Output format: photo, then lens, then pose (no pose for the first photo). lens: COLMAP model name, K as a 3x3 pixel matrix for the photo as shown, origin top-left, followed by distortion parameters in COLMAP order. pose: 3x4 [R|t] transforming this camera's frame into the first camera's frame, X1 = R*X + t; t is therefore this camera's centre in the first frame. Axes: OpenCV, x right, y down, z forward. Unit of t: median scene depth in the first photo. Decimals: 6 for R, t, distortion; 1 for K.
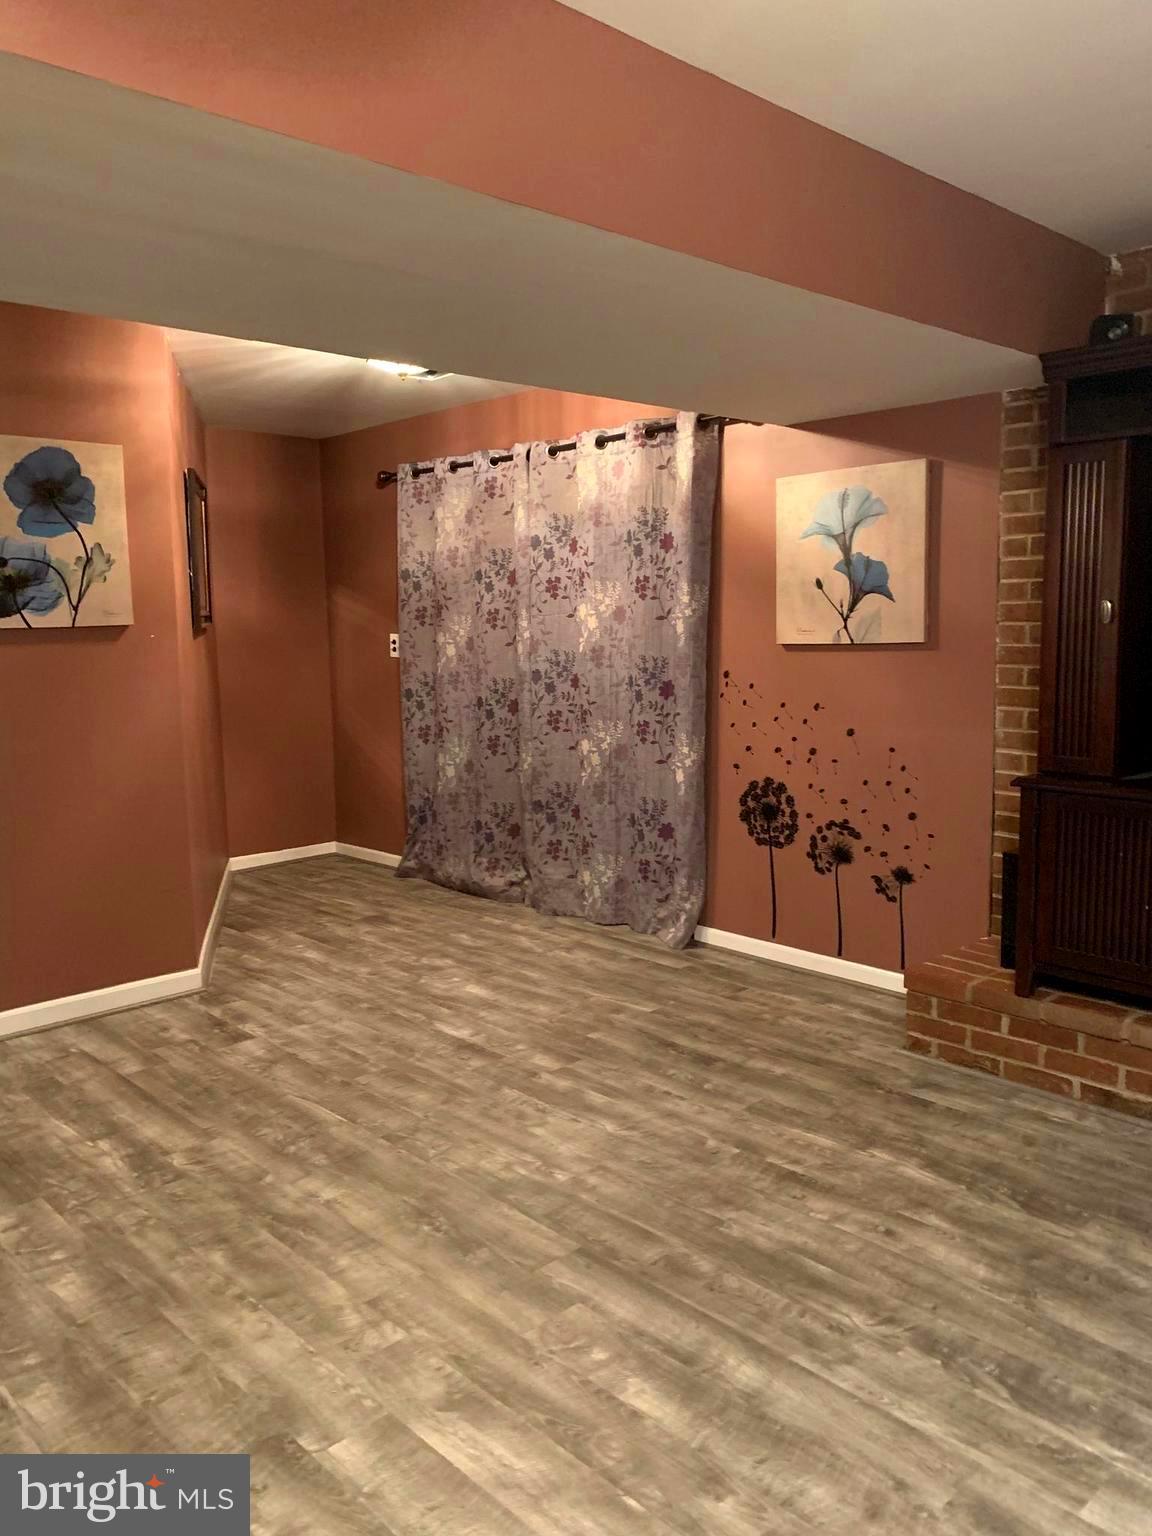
lens RADIAL K [[1165.5, 0, 530.9], [0, 1165.5, 750.5], [0, 0, 1]] dist [0.019675, -0.023153]
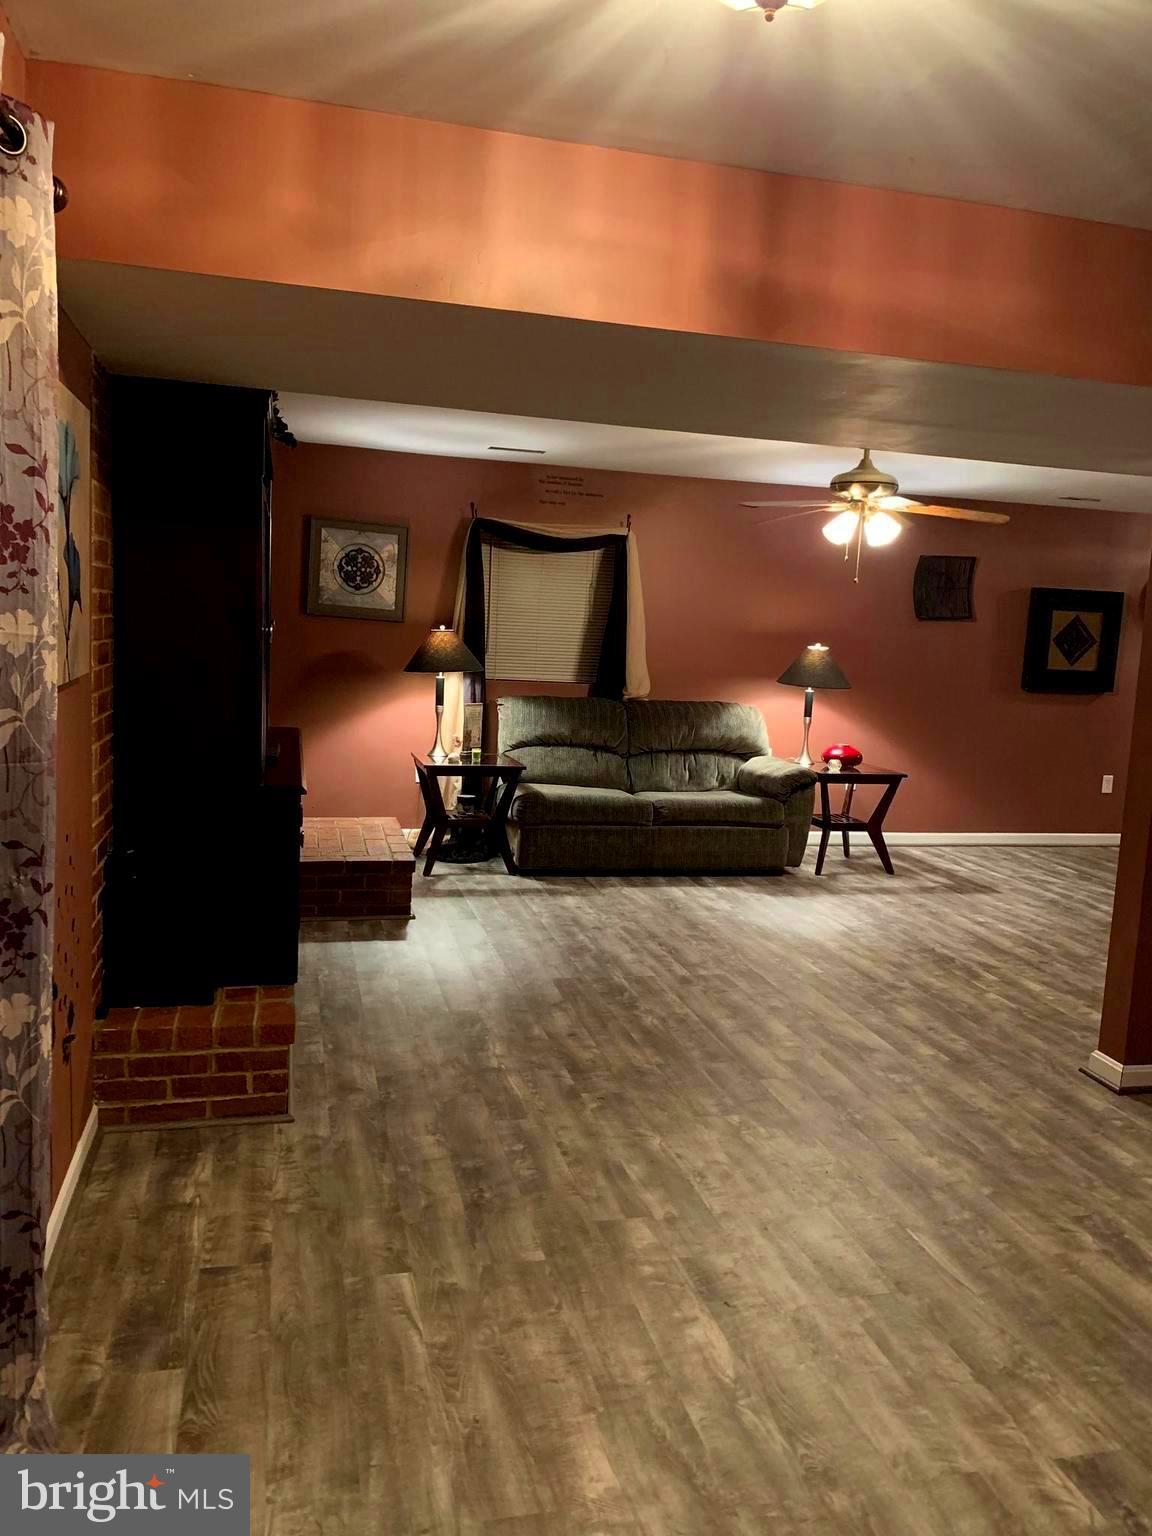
lens RADIAL K [[1165.5, 0, 578.1], [0, 1165.5, 766.3], [0, 0, 1]] dist [0.019675, -0.023153]
pose [[-0.887266, -0.090640, 0.452264, -0.248427], [0.012204, 0.975546, 0.219457, -0.188924], [-0.461096, 0.200236, -0.864463, 1.471438]]
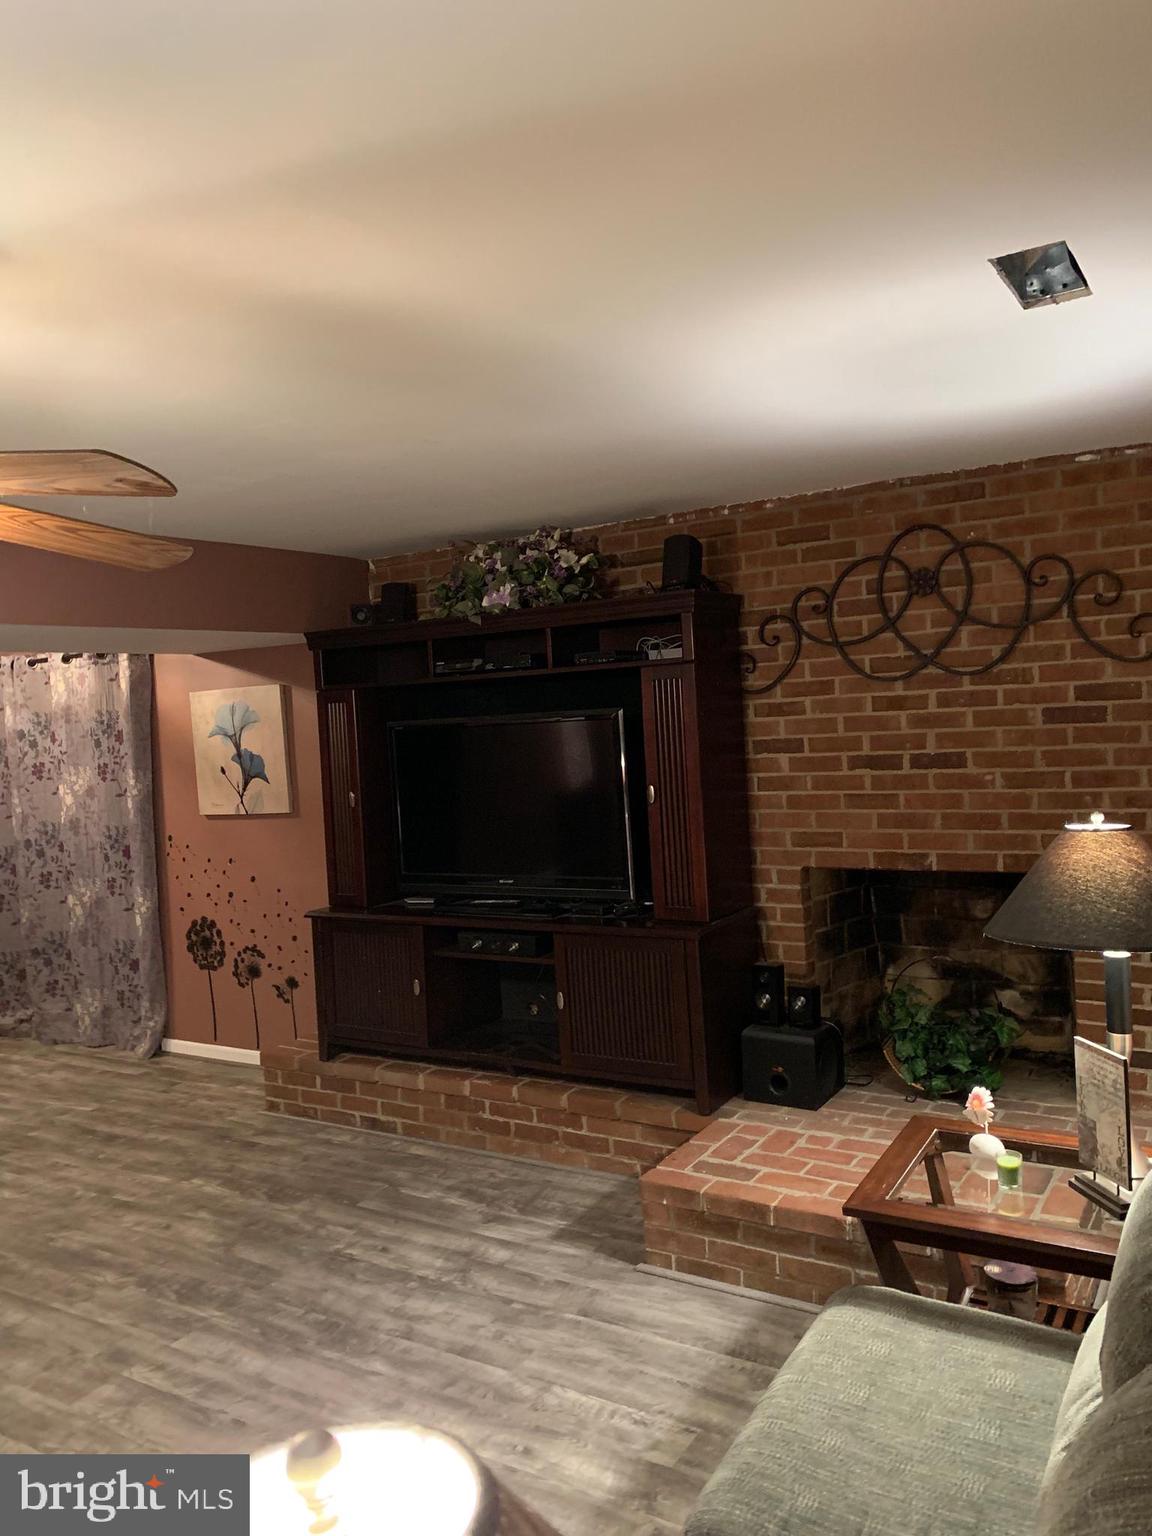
lens RADIAL K [[1165.5, 0, 568.7], [0, 1165.5, 758.1], [0, 0, 1]] dist [0.019675, -0.023153]
pose [[0.954929, -0.042662, 0.293751, 0.246227], [0.068767, 0.994490, -0.079119, -0.024232], [-0.288758, 0.095753, 0.952602, -0.422879]]
